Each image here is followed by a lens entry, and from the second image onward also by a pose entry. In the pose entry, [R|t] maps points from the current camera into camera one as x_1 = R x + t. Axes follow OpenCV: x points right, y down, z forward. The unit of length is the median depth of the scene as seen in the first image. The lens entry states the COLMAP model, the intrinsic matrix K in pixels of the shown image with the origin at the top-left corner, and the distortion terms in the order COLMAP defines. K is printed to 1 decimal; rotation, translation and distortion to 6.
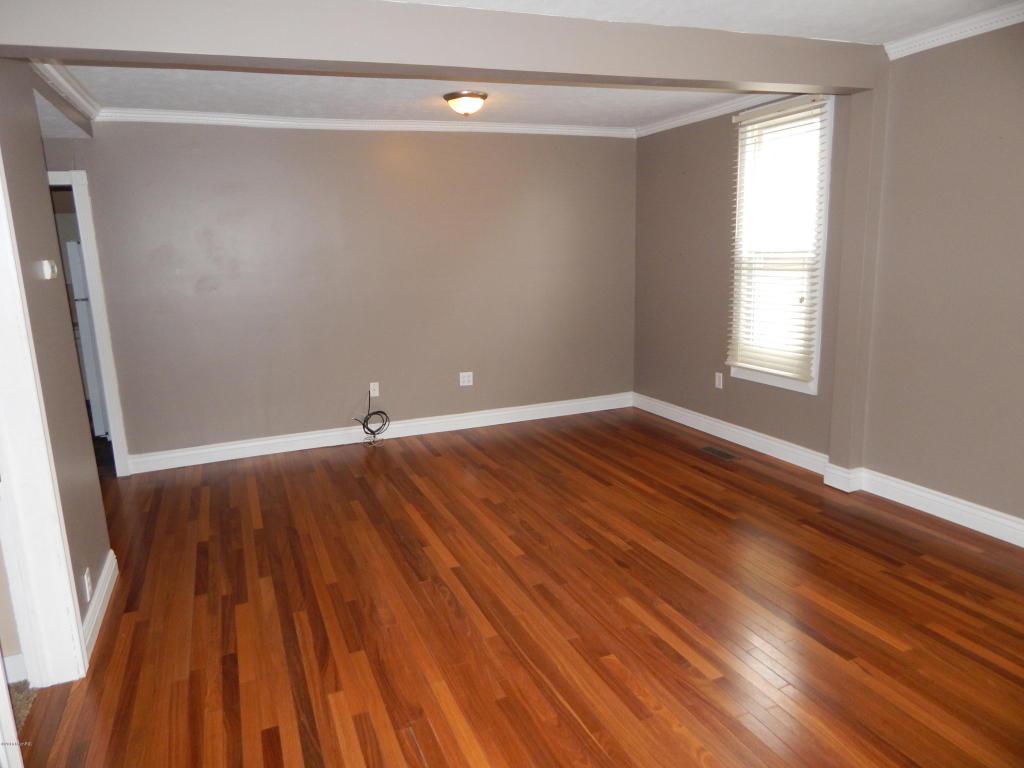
lens RADIAL K [[679.1, 0, 514.8], [0, 679.1, 382.5], [0, 0, 1]] dist [0.005094, -0.000749]
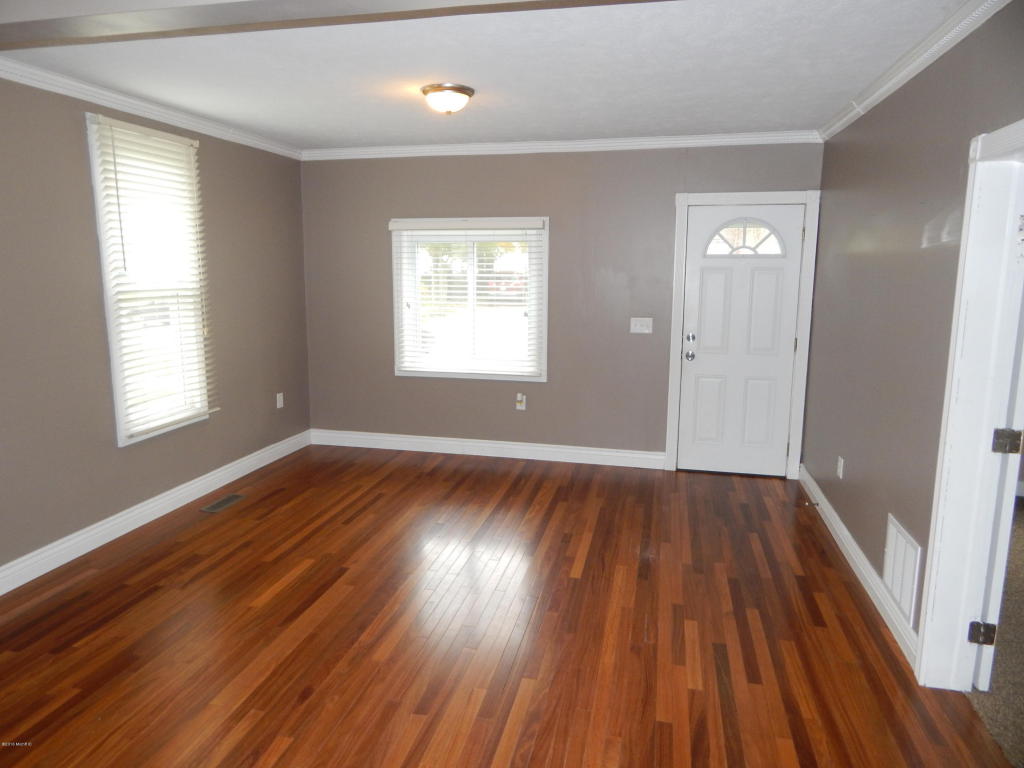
lens RADIAL K [[679.1, 0, 515.4], [0, 679.1, 384.0], [0, 0, 1]] dist [0.005094, -0.000749]
pose [[-0.811667, -0.072636, 0.579586, -0.564435], [0.135734, 0.941624, 0.308093, -0.332678], [-0.568131, 0.328739, -0.754426, 1.649548]]
